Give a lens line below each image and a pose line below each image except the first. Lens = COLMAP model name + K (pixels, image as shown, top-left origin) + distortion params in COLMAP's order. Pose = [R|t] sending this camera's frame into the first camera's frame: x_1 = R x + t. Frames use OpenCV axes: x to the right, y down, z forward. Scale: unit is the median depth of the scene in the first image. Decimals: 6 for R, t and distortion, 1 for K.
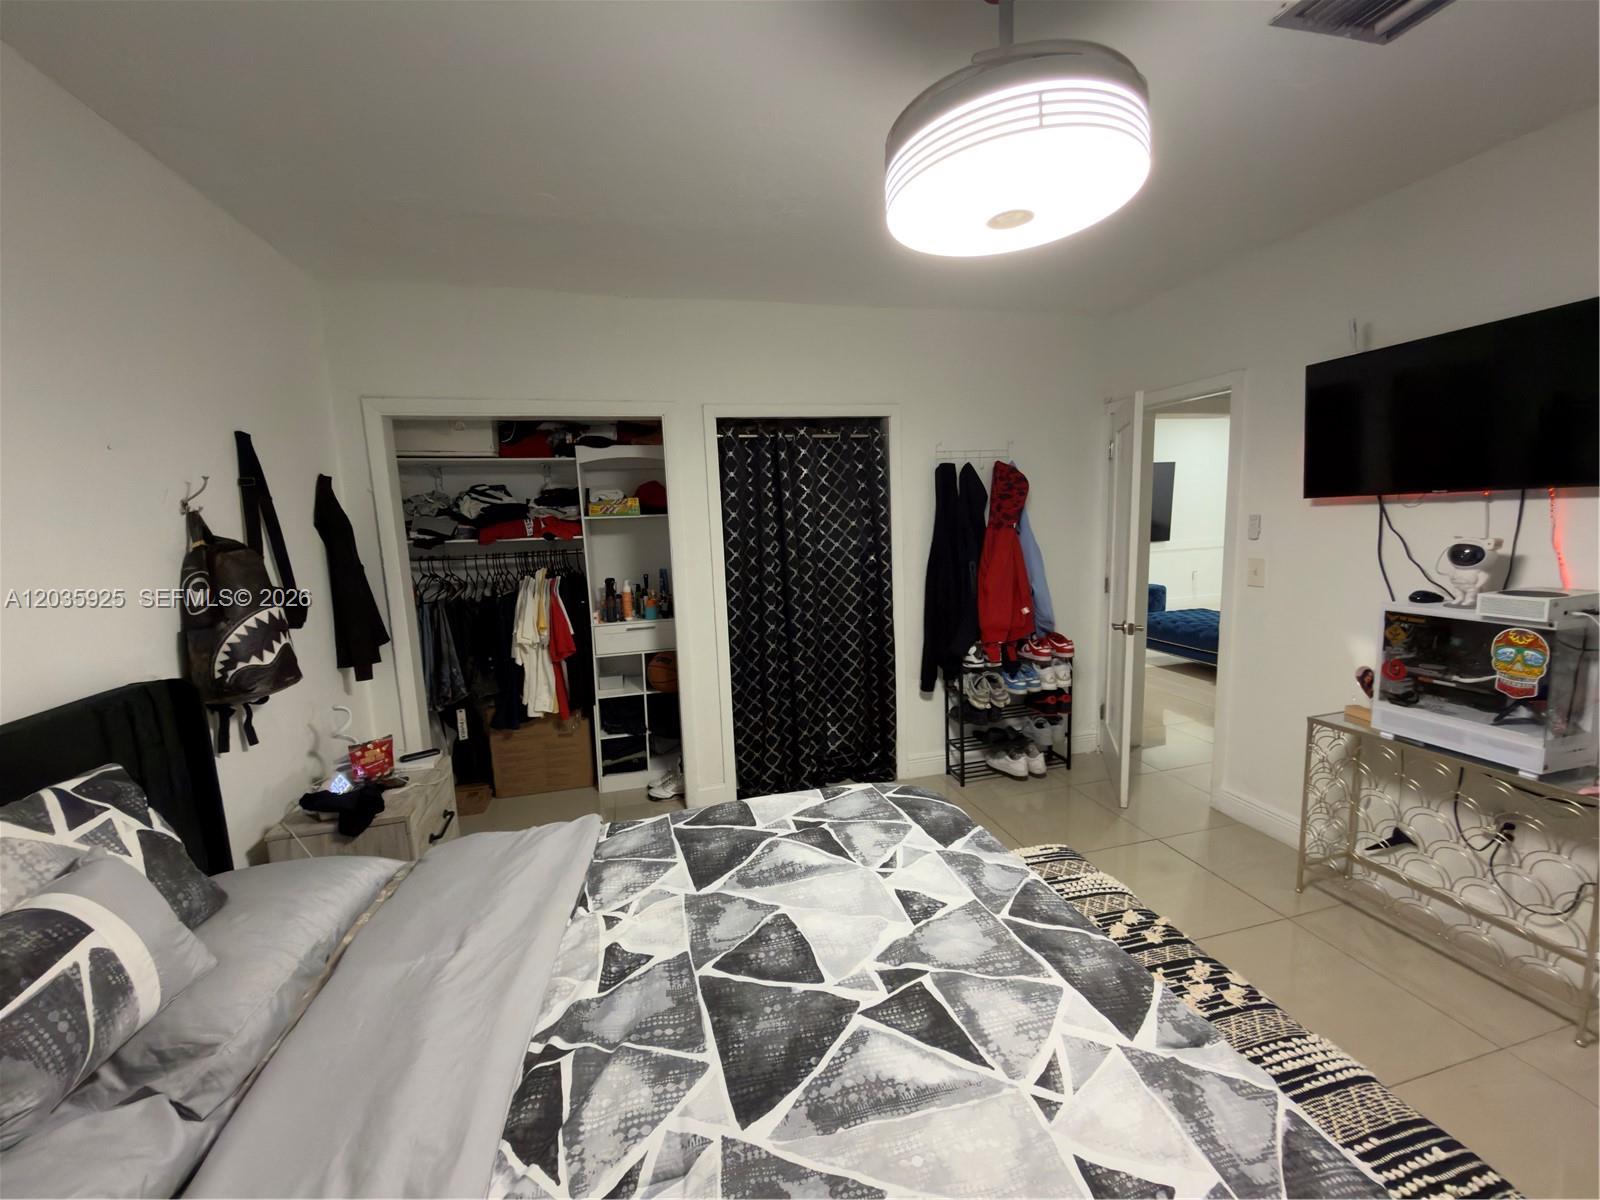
lens RADIAL K [[639.0, 0, 800.1], [0, 639.0, 596.8], [0, 0, 1]] dist [-0.000022, 0.000250]
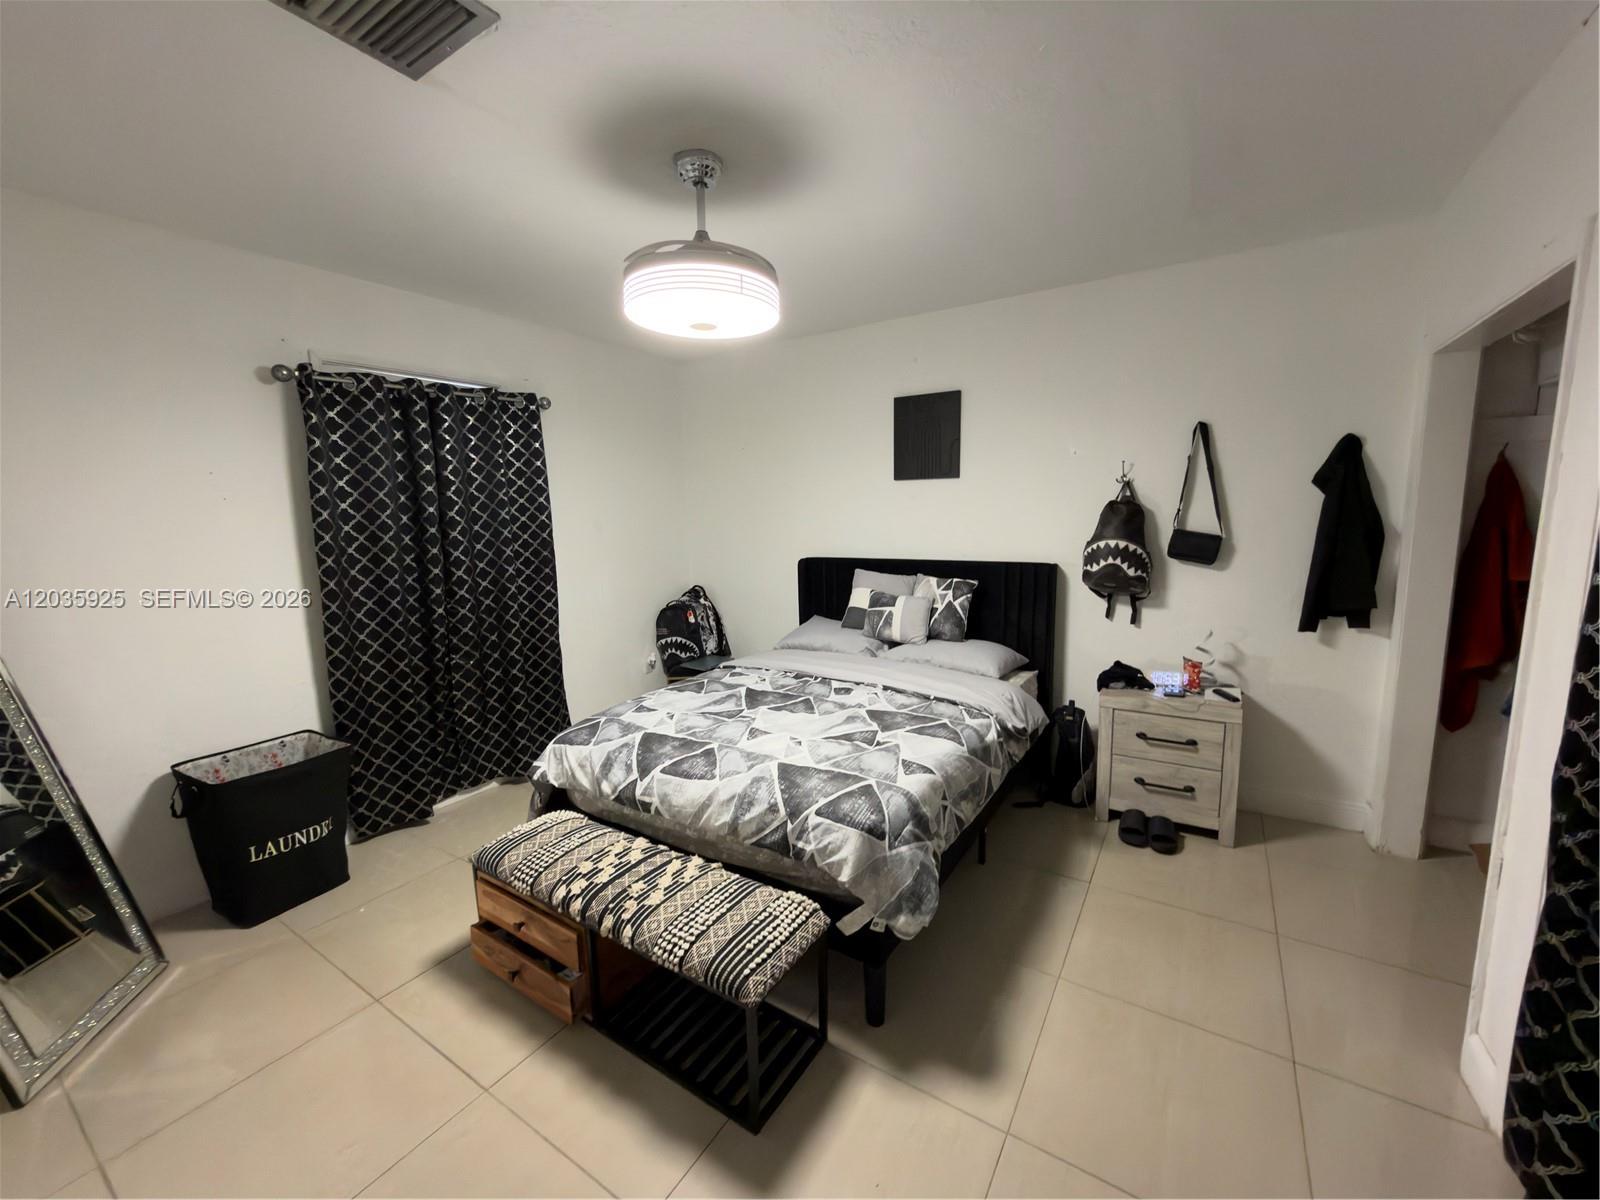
lens RADIAL K [[639.0, 0, 800.1], [0, 639.0, 596.8], [0, 0, 1]] dist [-0.000022, 0.000250]
pose [[-0.737118, 0.149309, -0.659063, 1.256699], [-0.033714, 0.965946, 0.256538, -0.338936], [0.674923, 0.211318, -0.706982, 2.348025]]
